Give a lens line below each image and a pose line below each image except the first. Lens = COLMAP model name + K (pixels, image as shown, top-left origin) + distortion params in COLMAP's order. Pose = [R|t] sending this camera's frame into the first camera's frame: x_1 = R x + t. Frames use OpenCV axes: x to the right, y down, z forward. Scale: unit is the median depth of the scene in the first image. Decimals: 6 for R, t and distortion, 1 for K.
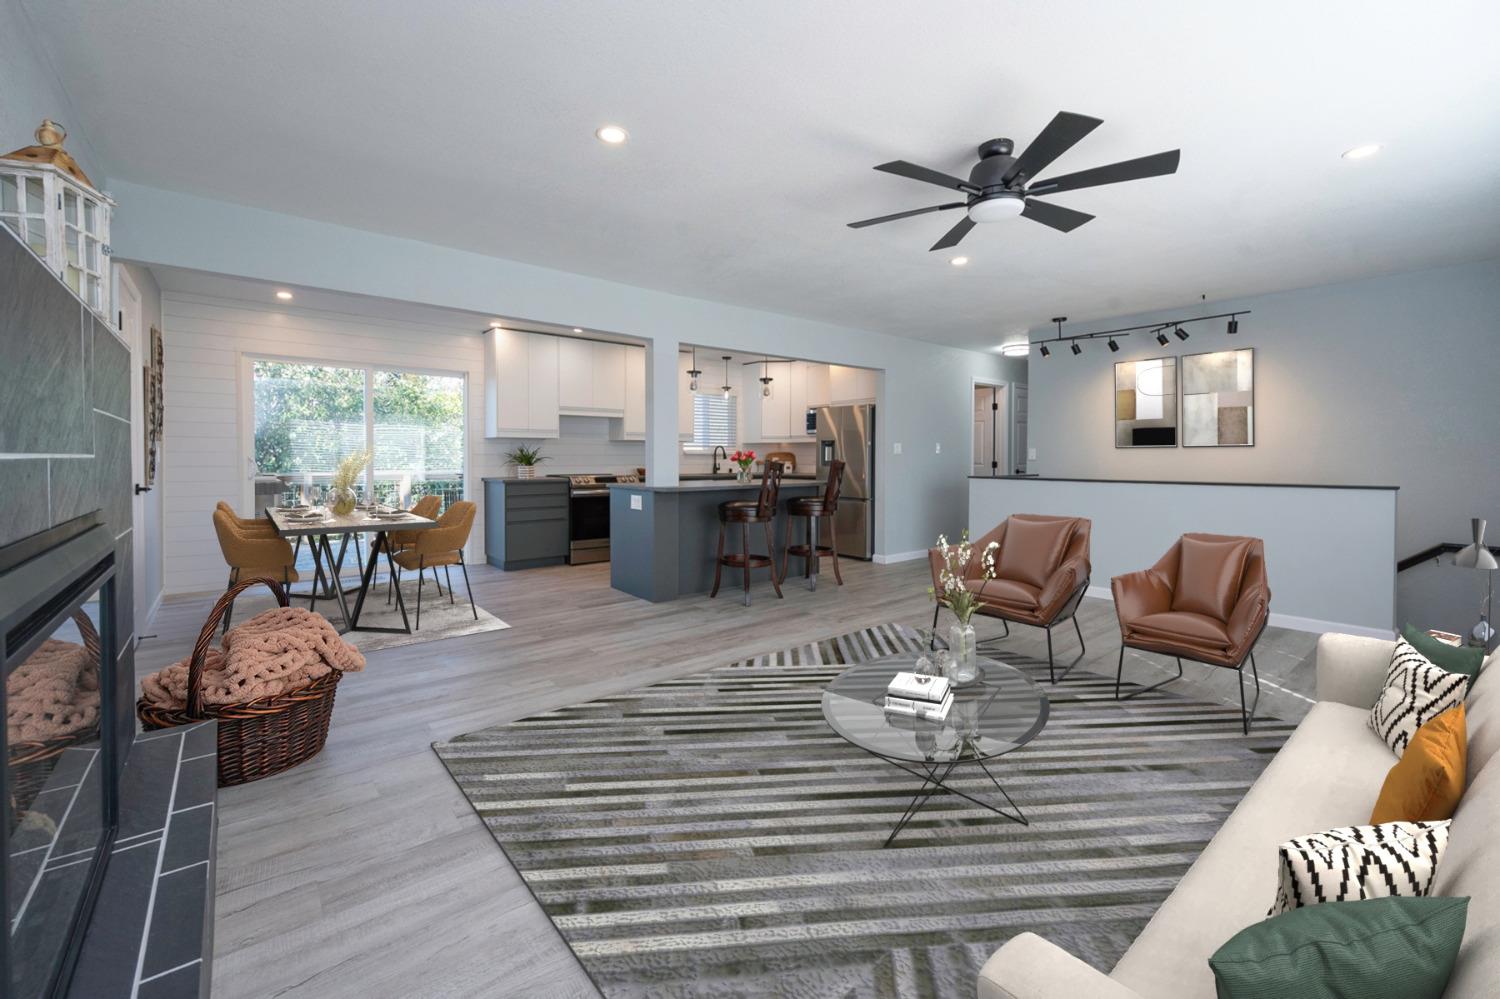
lens RADIAL K [[612.2, 0, 741.8], [0, 612.2, 470.3], [0, 0, 1]] dist [0.000954, 0.000005]
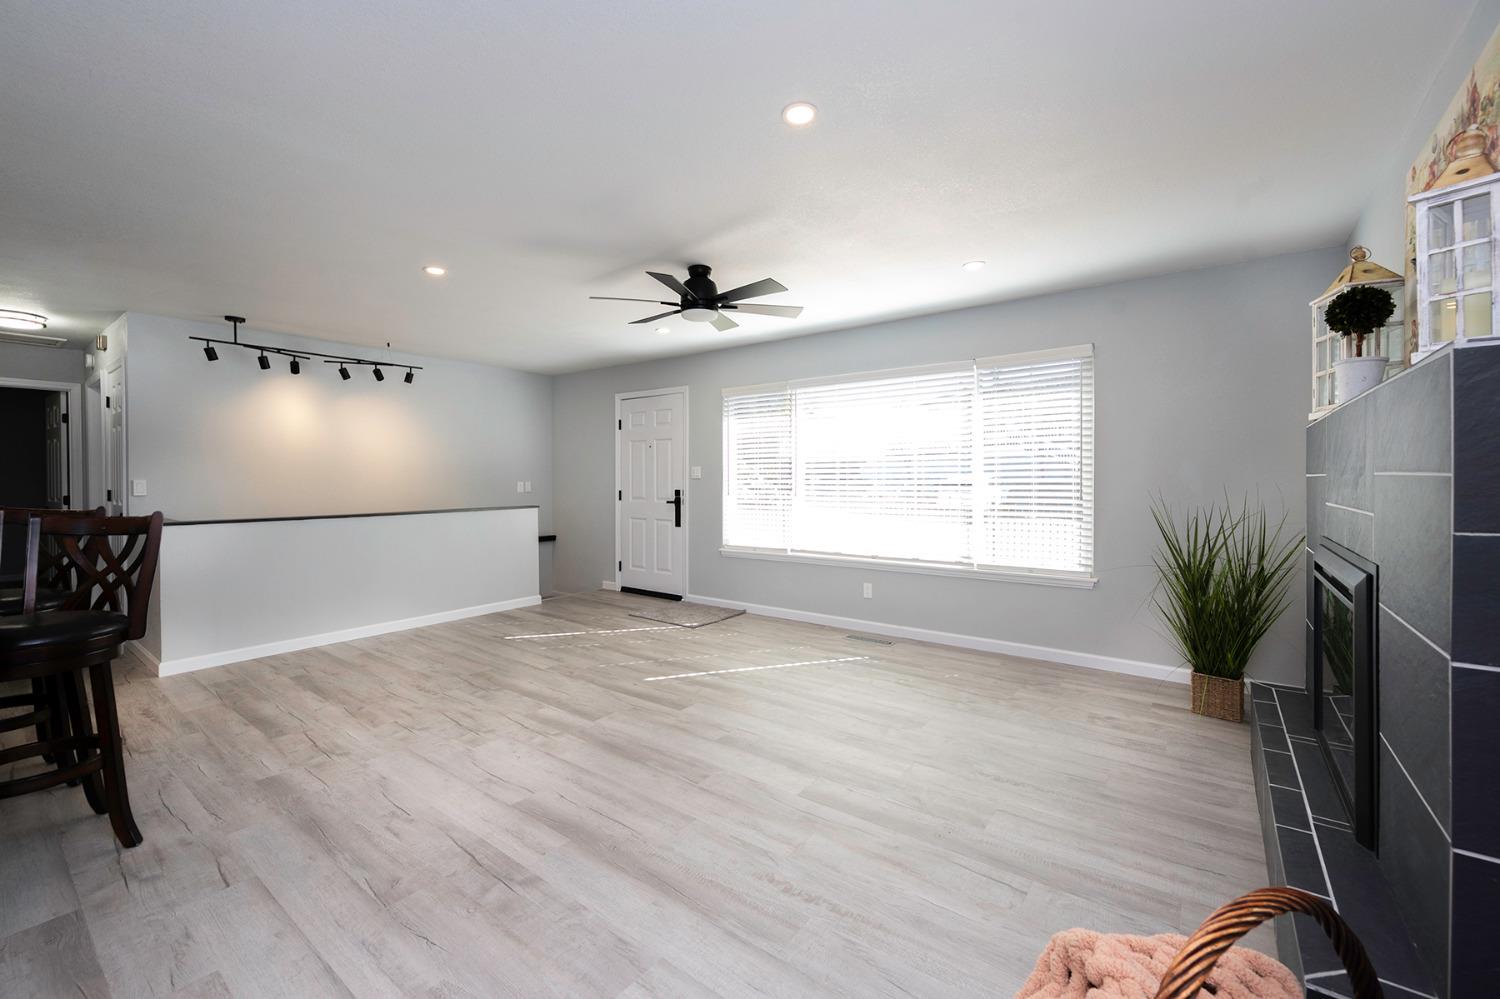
lens RADIAL K [[627.1, 0, 745.8], [0, 627.1, 480.4], [0, 0, 1]] dist [-0.002727, -0.000200]
pose [[-0.238627, -0.006392, 0.971090, -0.801895], [0.021248, 0.999705, 0.011801, -0.055773], [-0.970879, 0.023450, -0.238421, 1.013229]]
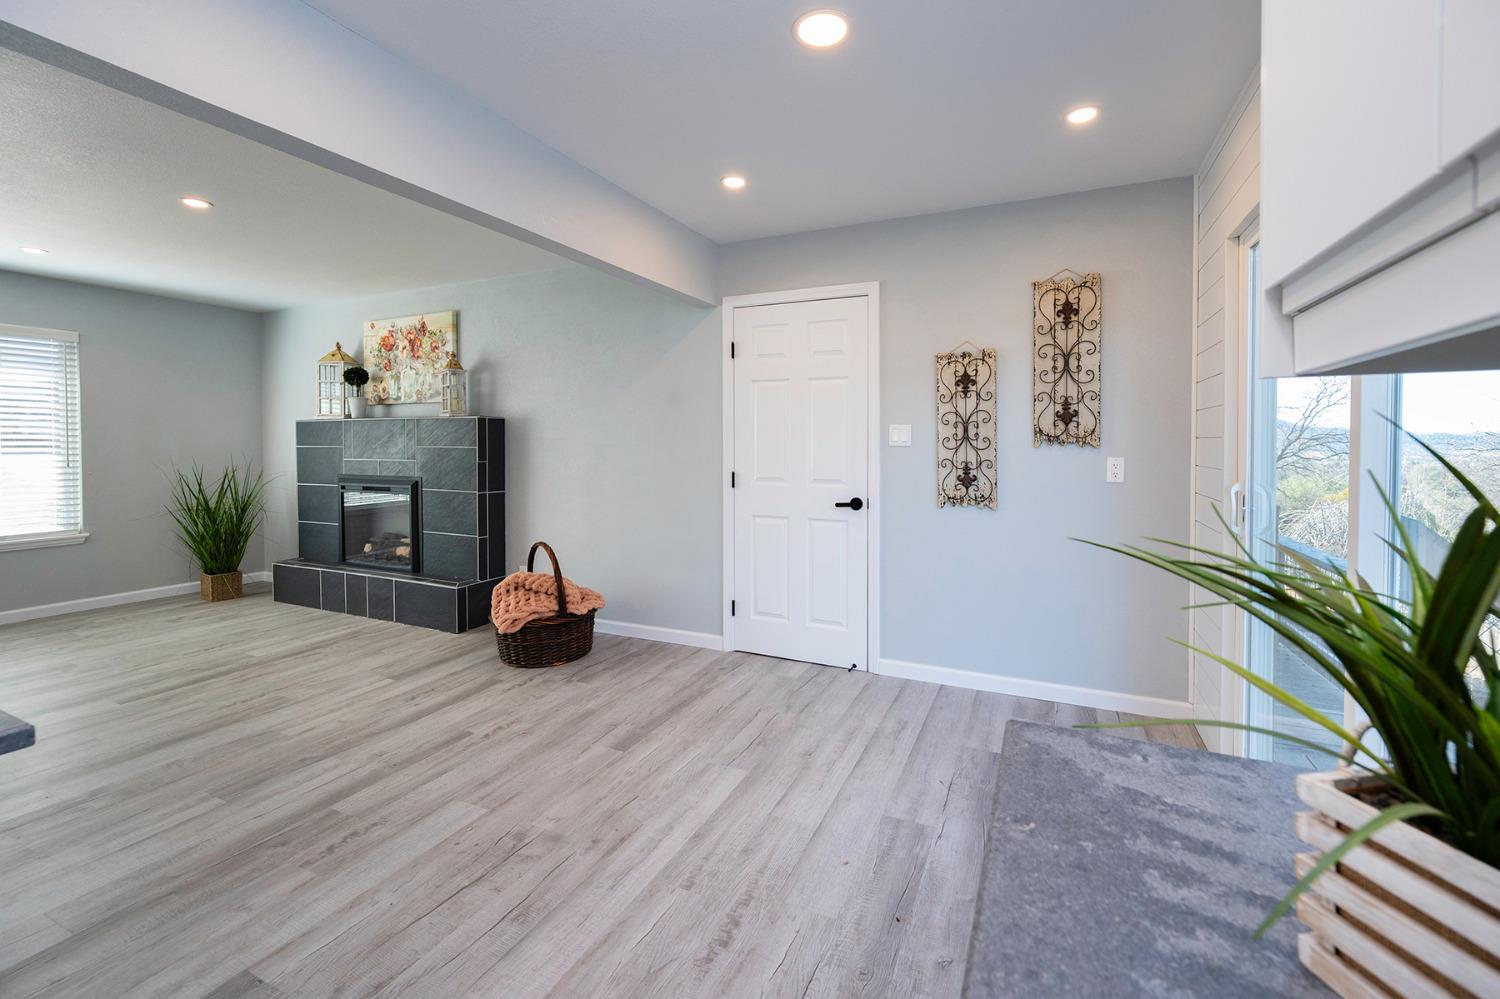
lens RADIAL K [[625.1, 0, 777.5], [0, 625.1, 451.1], [0, 0, 1]] dist [0.000796, 0.000133]
pose [[-0.894625, 0.006515, -0.446769, -0.541309], [-0.010708, 0.999294, 0.036015, -0.094044], [0.446689, 0.037004, -0.893924, 2.092791]]
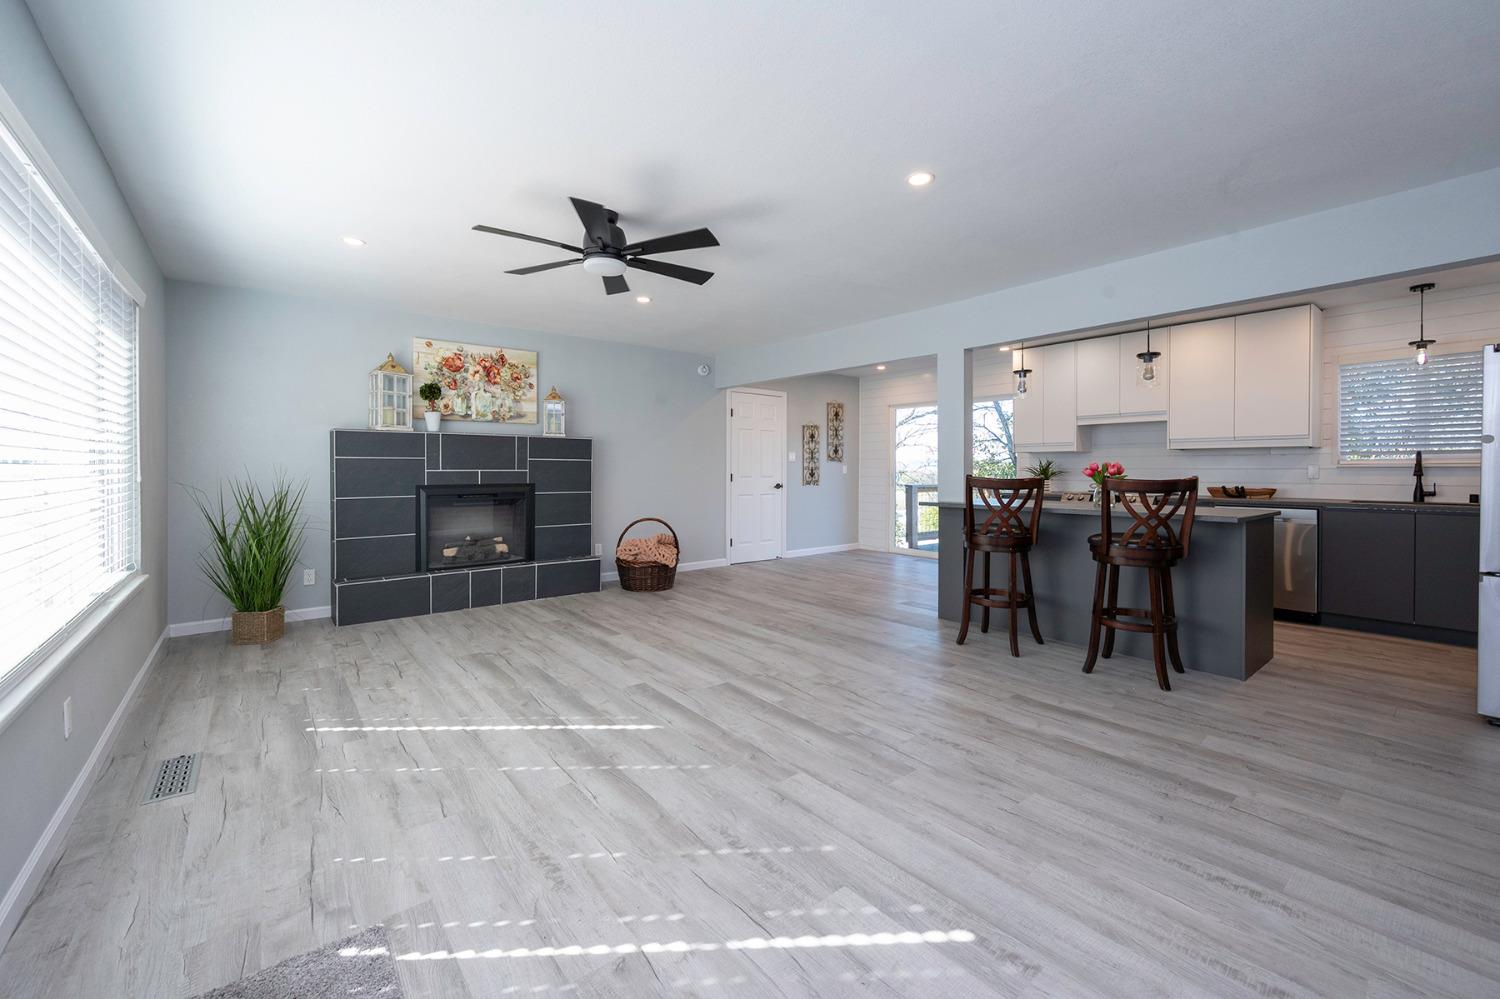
lens RADIAL K [[612.2, 0, 741.8], [0, 612.2, 470.3], [0, 0, 1]] dist [0.000954, 0.000005]
pose [[-0.006602, -0.000562, -0.999978, 1.319263], [-0.022539, 0.999746, -0.000413, -0.023732], [0.999724, 0.022536, -0.006613, 1.044584]]
